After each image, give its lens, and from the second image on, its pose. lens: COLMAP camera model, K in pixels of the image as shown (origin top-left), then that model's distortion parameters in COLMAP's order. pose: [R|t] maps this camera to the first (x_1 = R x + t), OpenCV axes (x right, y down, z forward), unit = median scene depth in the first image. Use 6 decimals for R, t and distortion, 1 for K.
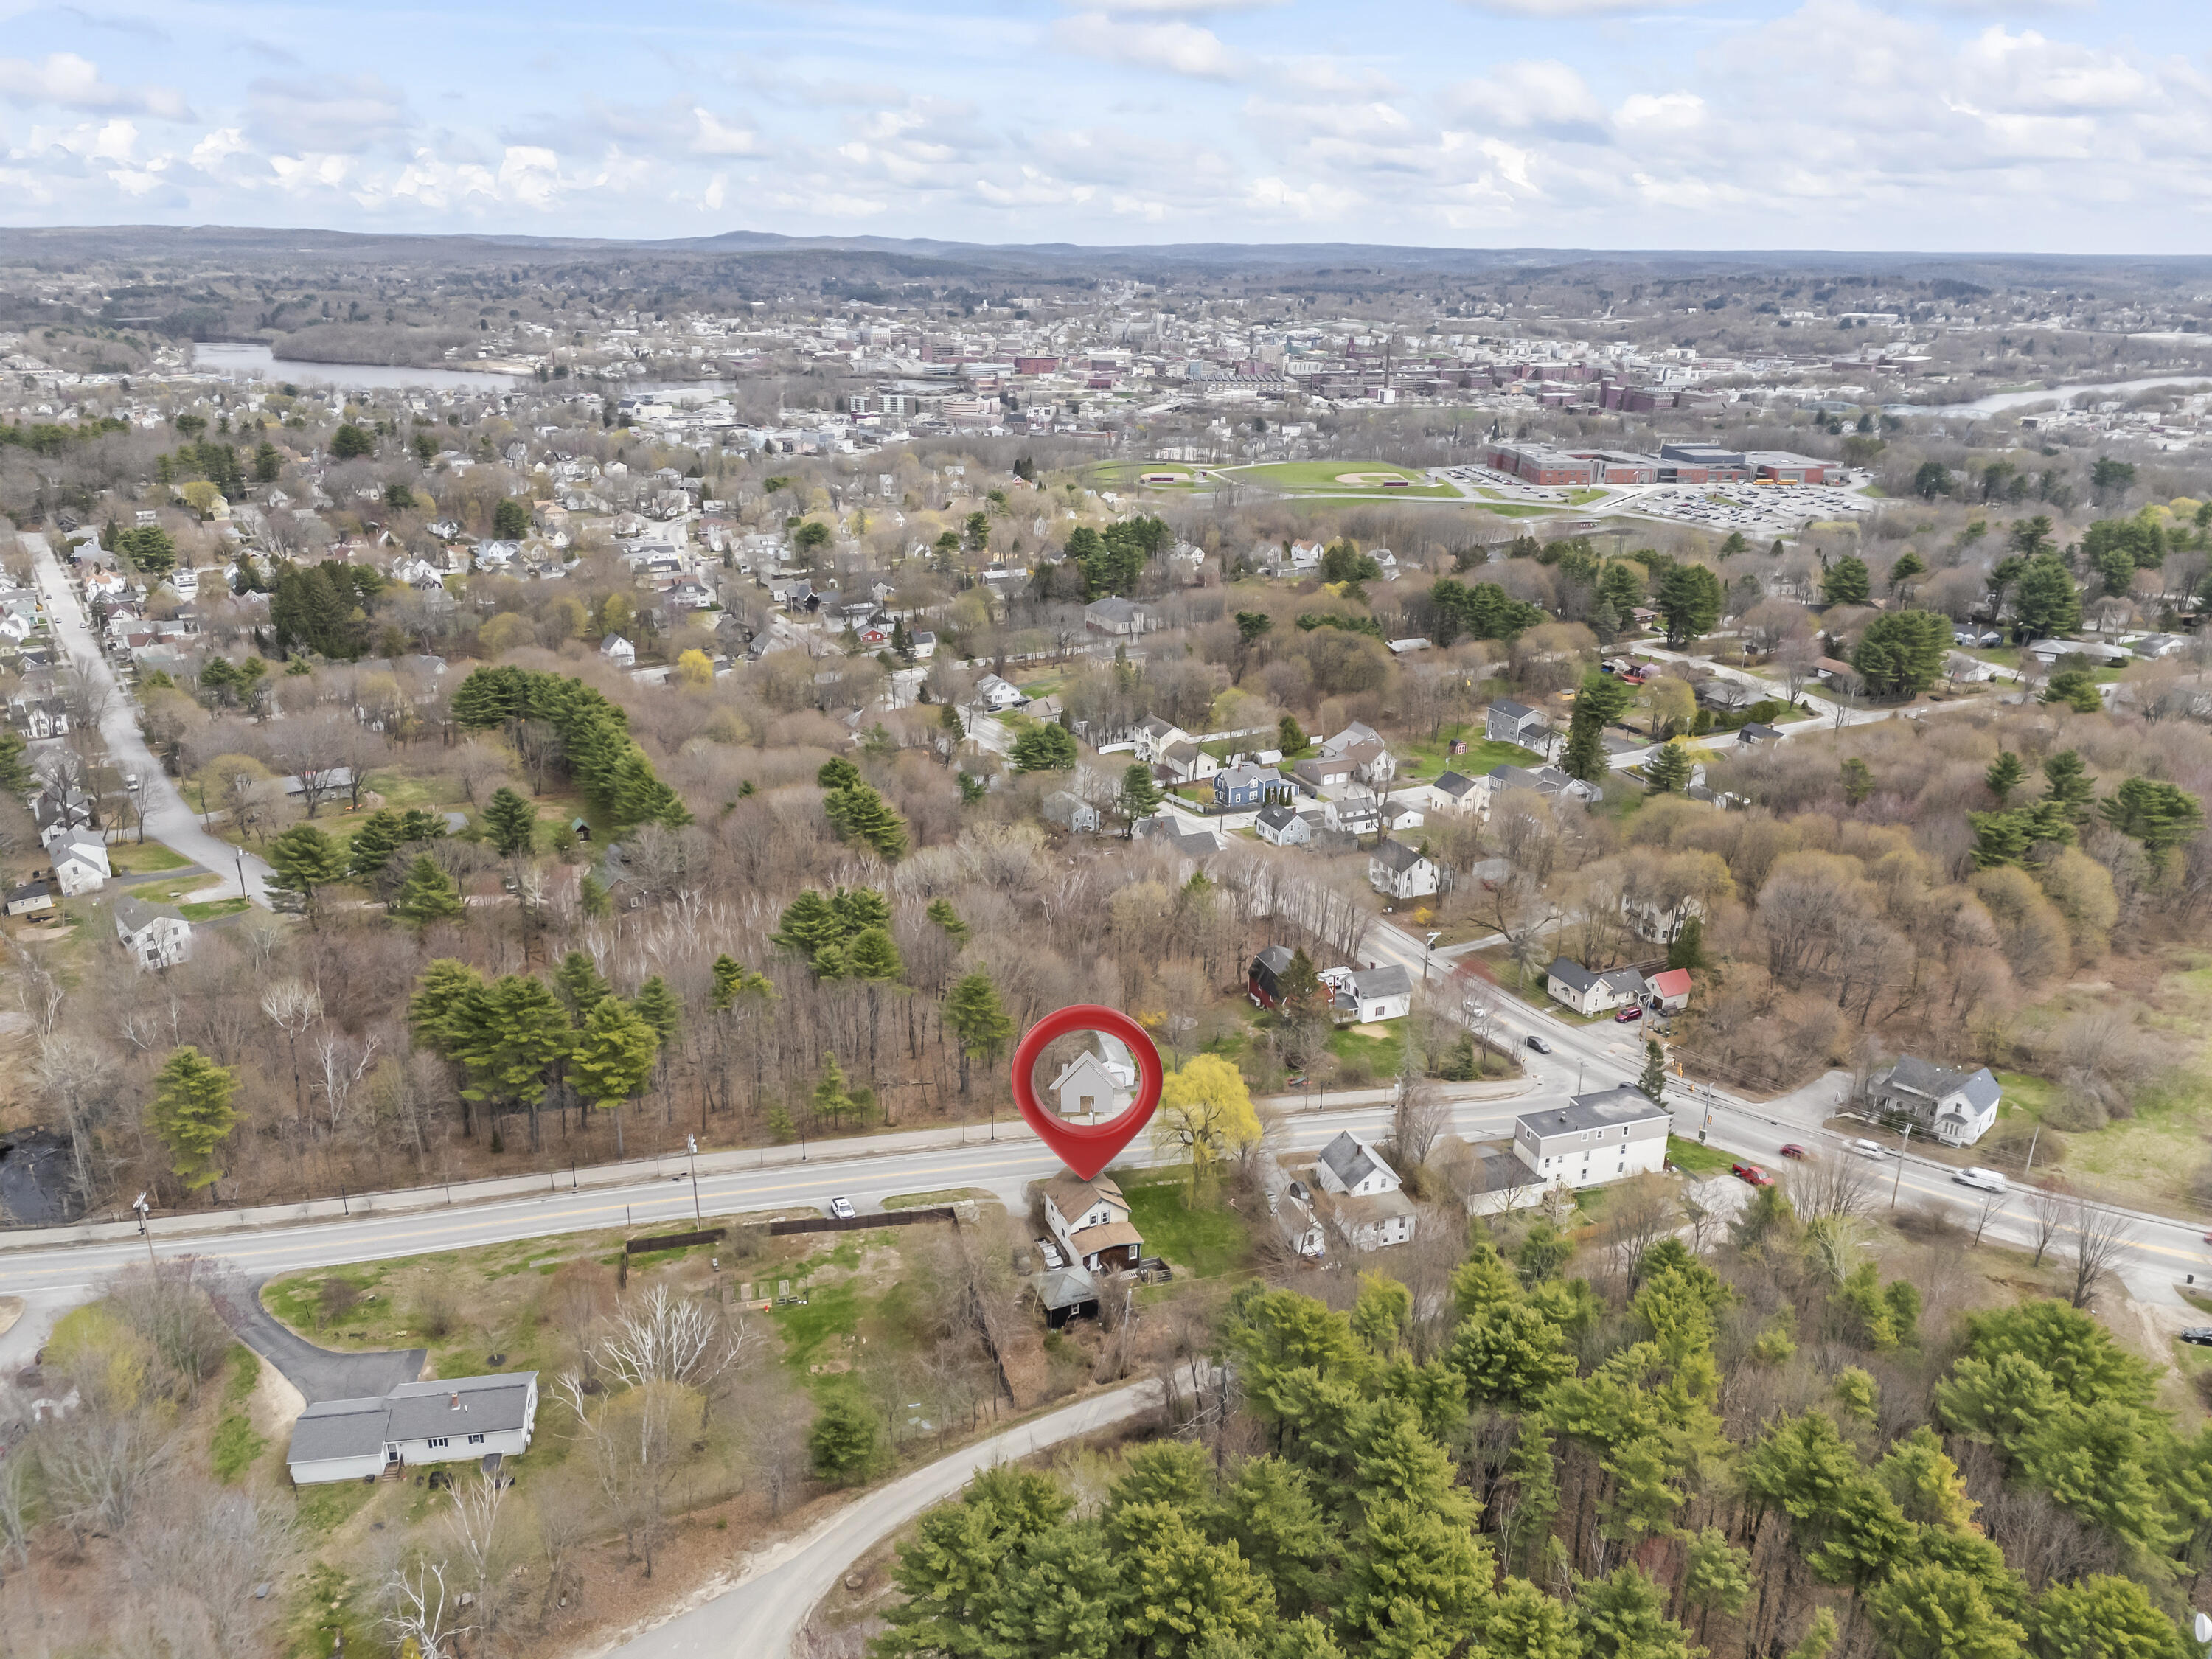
lens RADIAL K [[1614.5, 0, 1110.8], [0, 1614.5, 838.5], [0, 0, 1]] dist [0.081481, -0.081271]
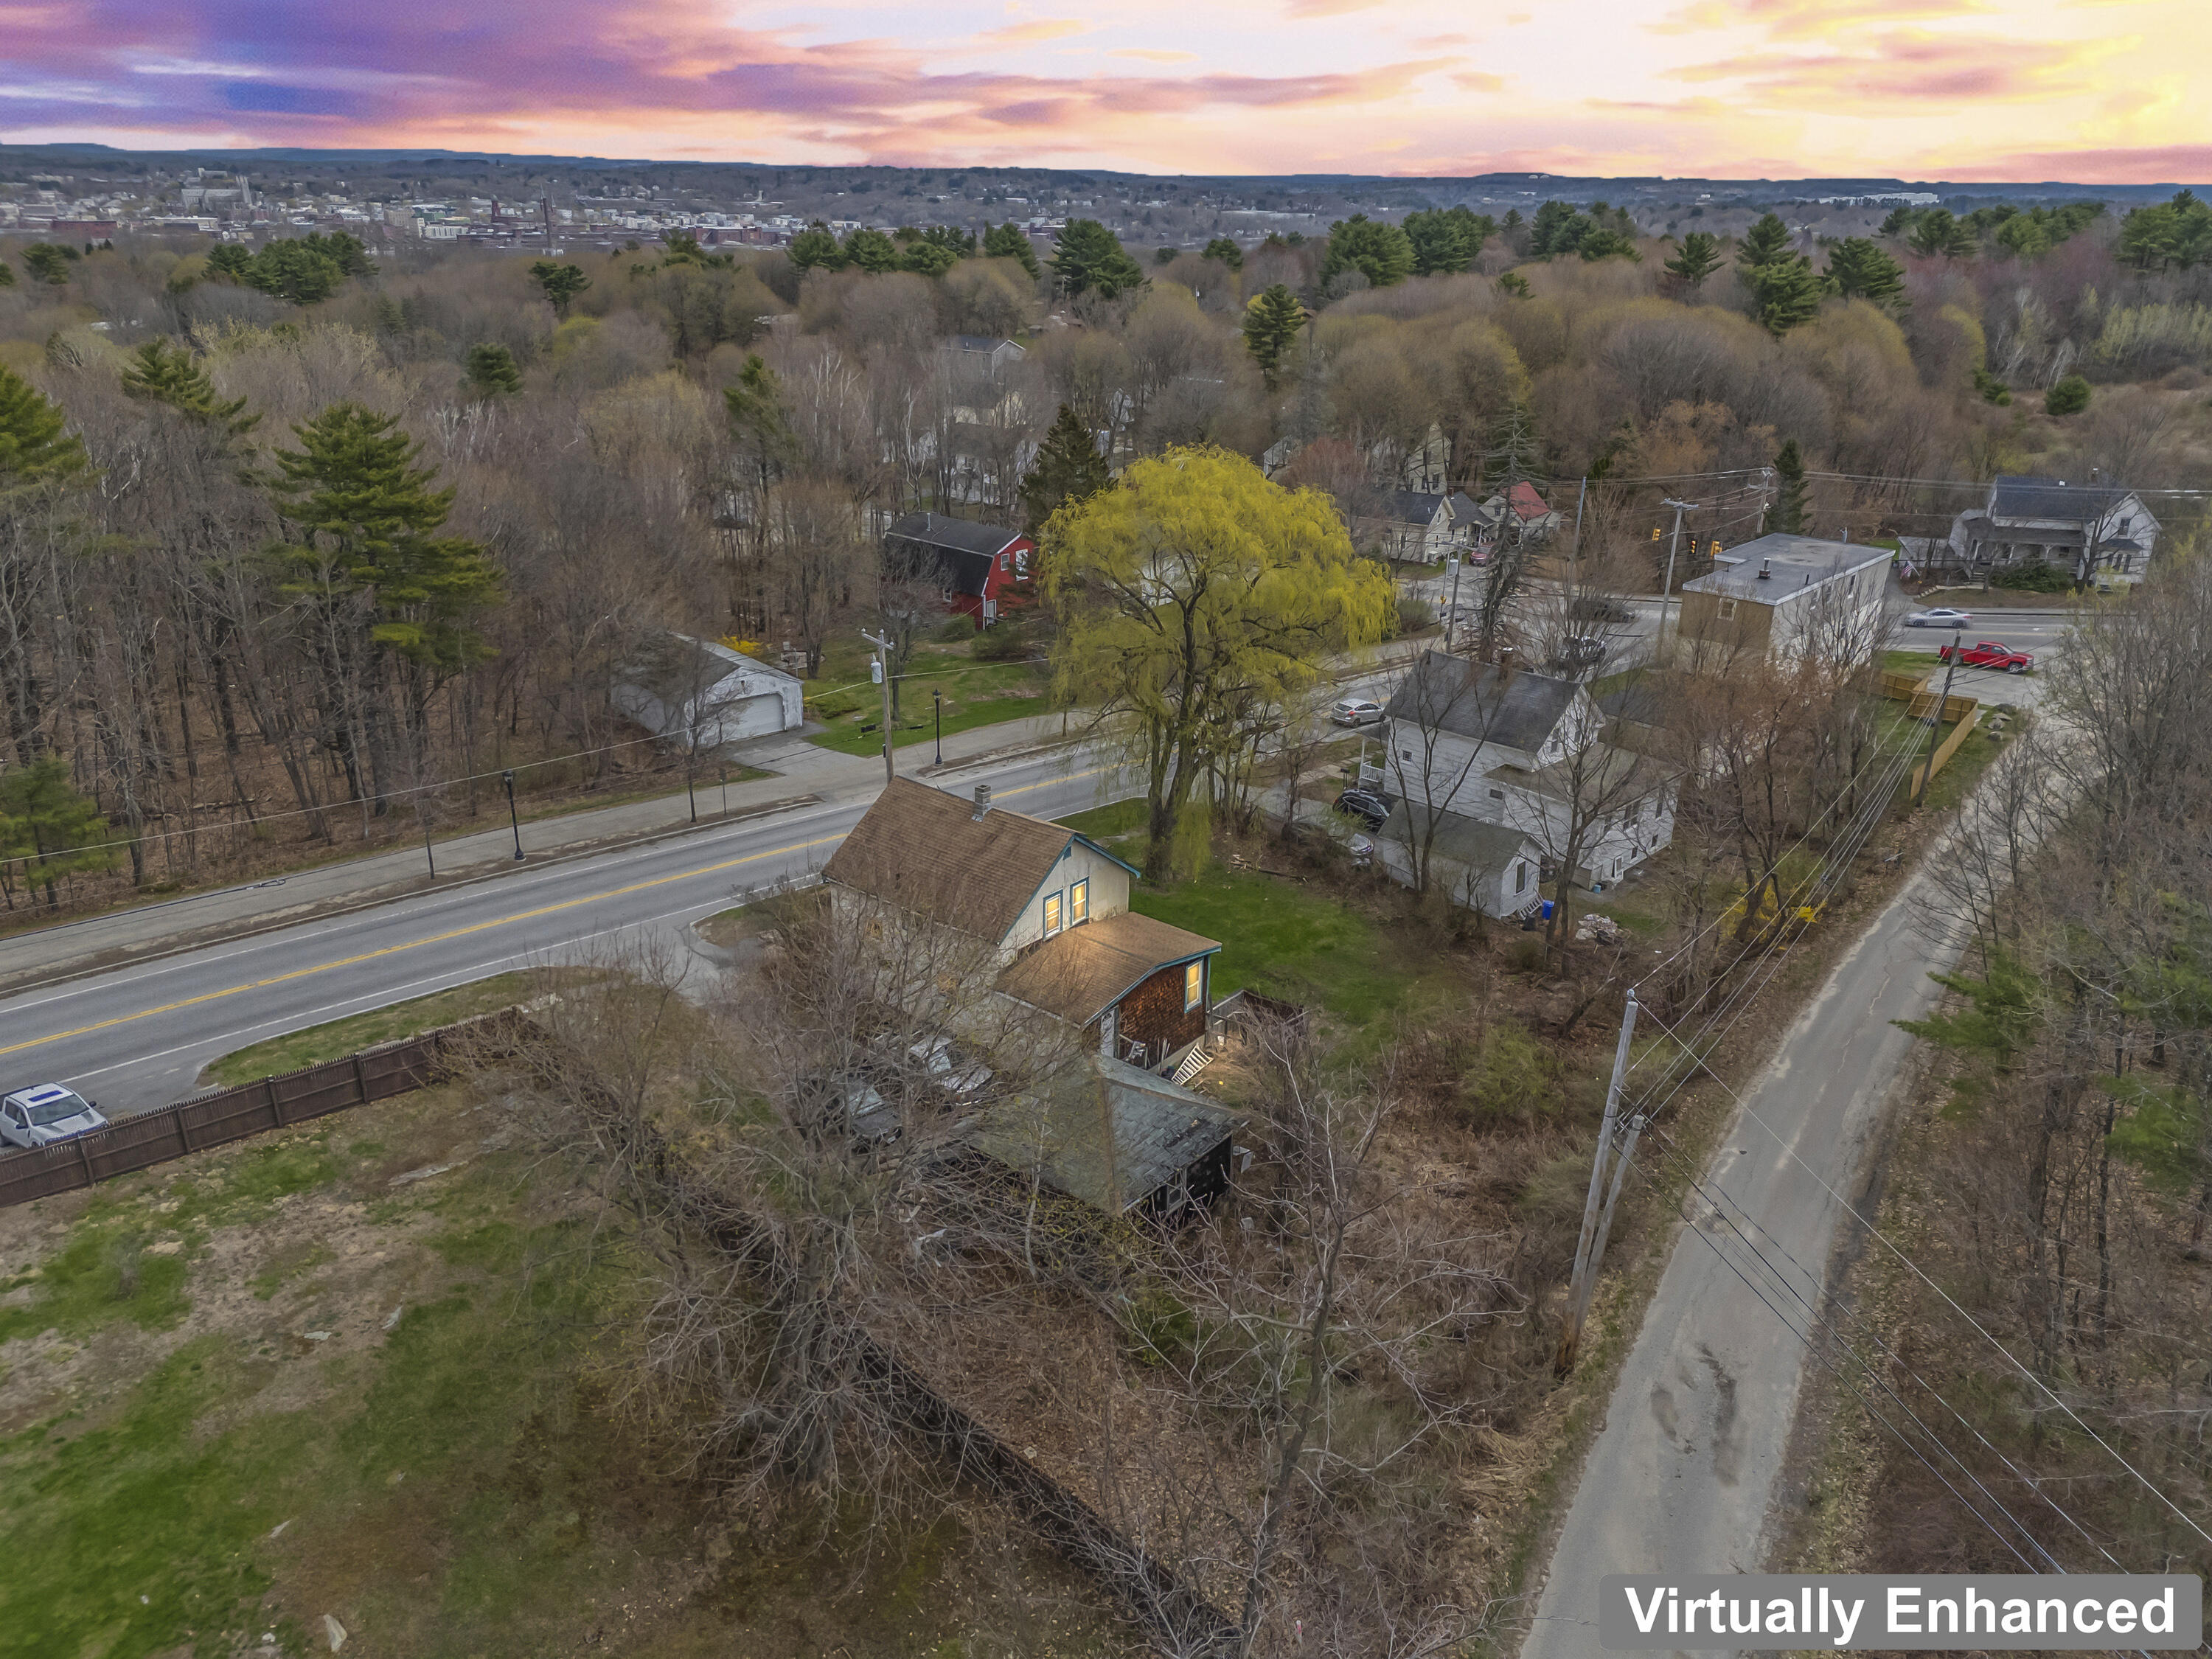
lens RADIAL K [[1614.5, 0, 1110.8], [0, 1614.5, 838.5], [0, 0, 1]] dist [0.081481, -0.081271]
pose [[0.881649, -0.179643, 0.436374, -0.123304], [0.159702, 0.983728, 0.082311, 0.190606], [-0.444060, -0.002880, 0.895992, 0.698941]]
